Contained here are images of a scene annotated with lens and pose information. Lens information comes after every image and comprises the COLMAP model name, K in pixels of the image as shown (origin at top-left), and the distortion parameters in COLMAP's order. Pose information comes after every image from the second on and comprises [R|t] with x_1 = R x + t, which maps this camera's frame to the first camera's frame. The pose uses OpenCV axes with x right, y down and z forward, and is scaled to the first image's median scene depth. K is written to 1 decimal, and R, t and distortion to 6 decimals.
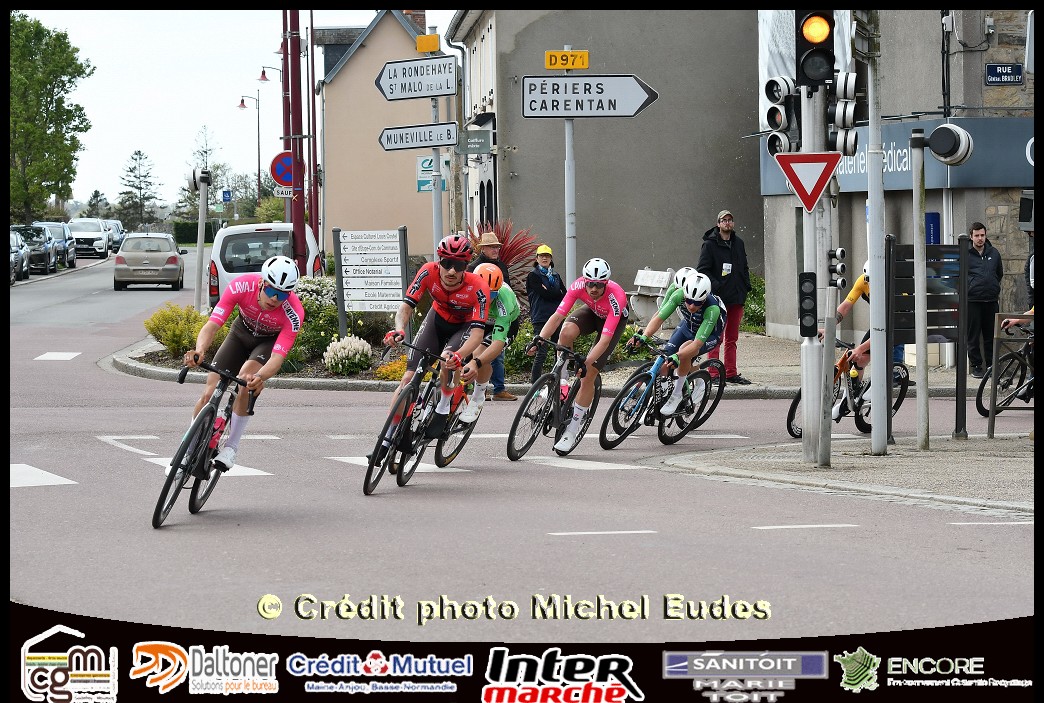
lens RADIAL K [[3440.9, 0, 489.3], [0, 3440.9, 365.0], [0, 0, 1]] dist [-0.055182, 0.000000]
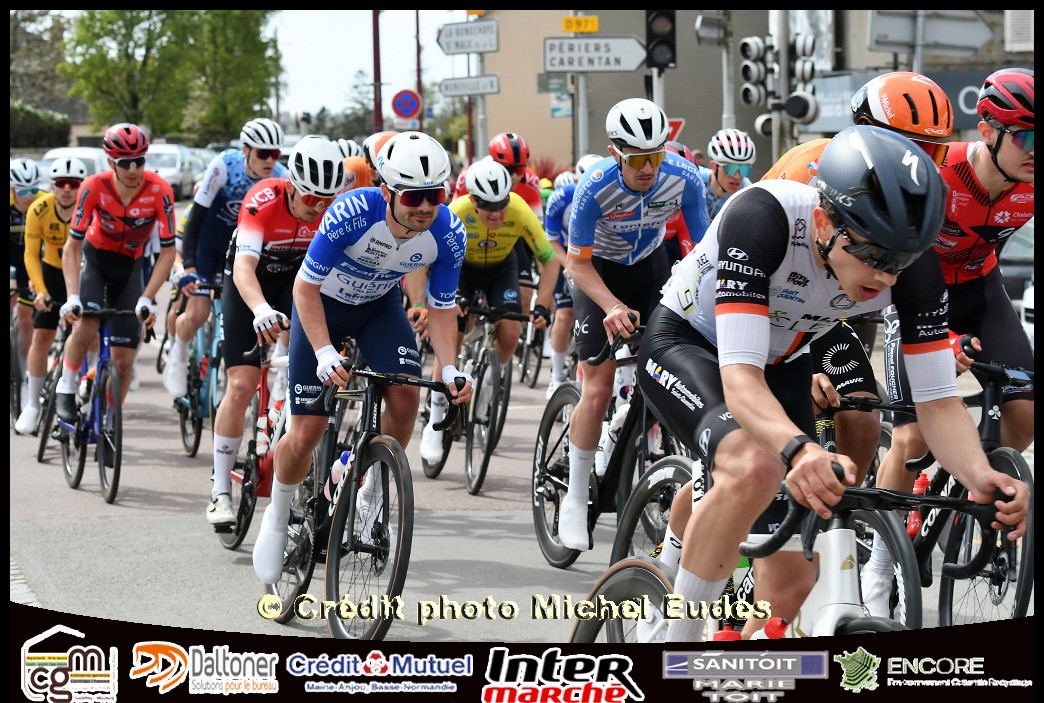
lens RADIAL K [[3297.8, 0, 512.3], [0, 3297.8, 347.9], [0, 0, 1]] dist [-0.047137, 0.000000]
pose [[0.996835, 0.004507, -0.079375, 0.091050], [-0.002317, 0.999615, 0.027663, -0.006935], [0.079469, -0.027392, 0.996461, -0.159756]]
